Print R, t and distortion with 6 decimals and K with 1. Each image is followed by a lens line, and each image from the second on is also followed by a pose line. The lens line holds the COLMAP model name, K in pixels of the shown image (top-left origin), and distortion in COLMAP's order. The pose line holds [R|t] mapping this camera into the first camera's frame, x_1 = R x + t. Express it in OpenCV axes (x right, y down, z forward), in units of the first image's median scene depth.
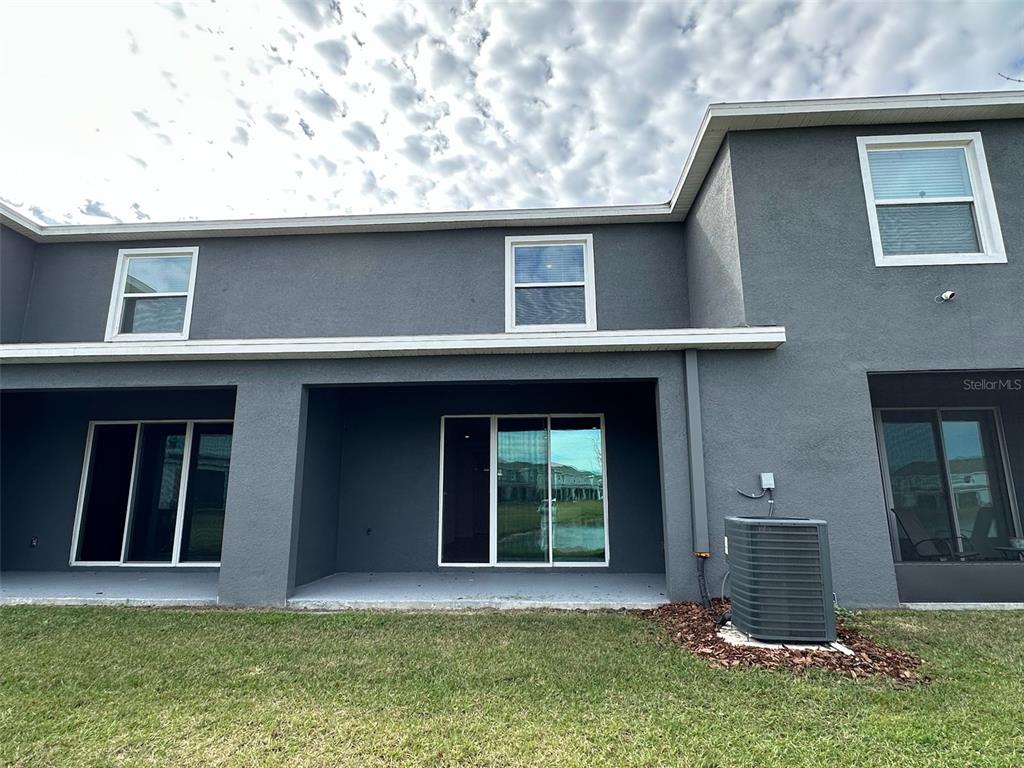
lens RADIAL K [[562.1, 0, 512.0], [0, 562.1, 384.0], [0, 0, 1]] dist [-0.029170, 0.022927]
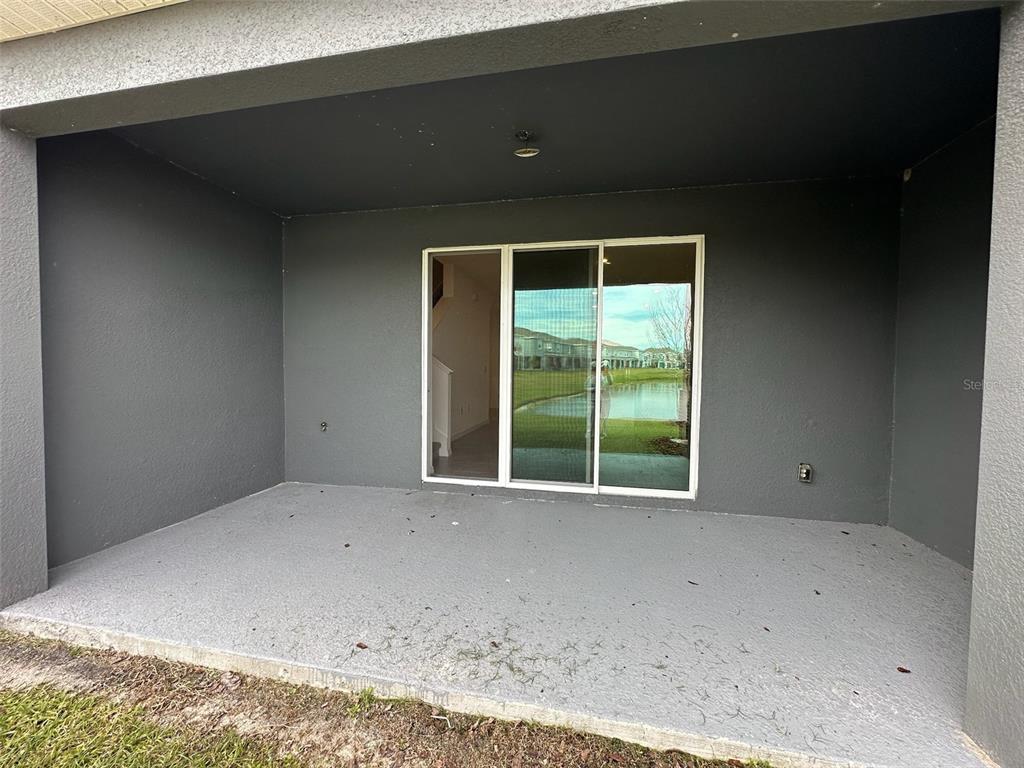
lens RADIAL K [[410.2, 0, 512.0], [0, 410.2, 384.0], [0, 0, 1]] dist [-0.004242, 0.000746]
pose [[0.990206, 0.020210, -0.138147, 0.038368], [0.014119, 0.969901, 0.243090, 0.098406], [0.138902, -0.242659, 0.960116, 0.583247]]
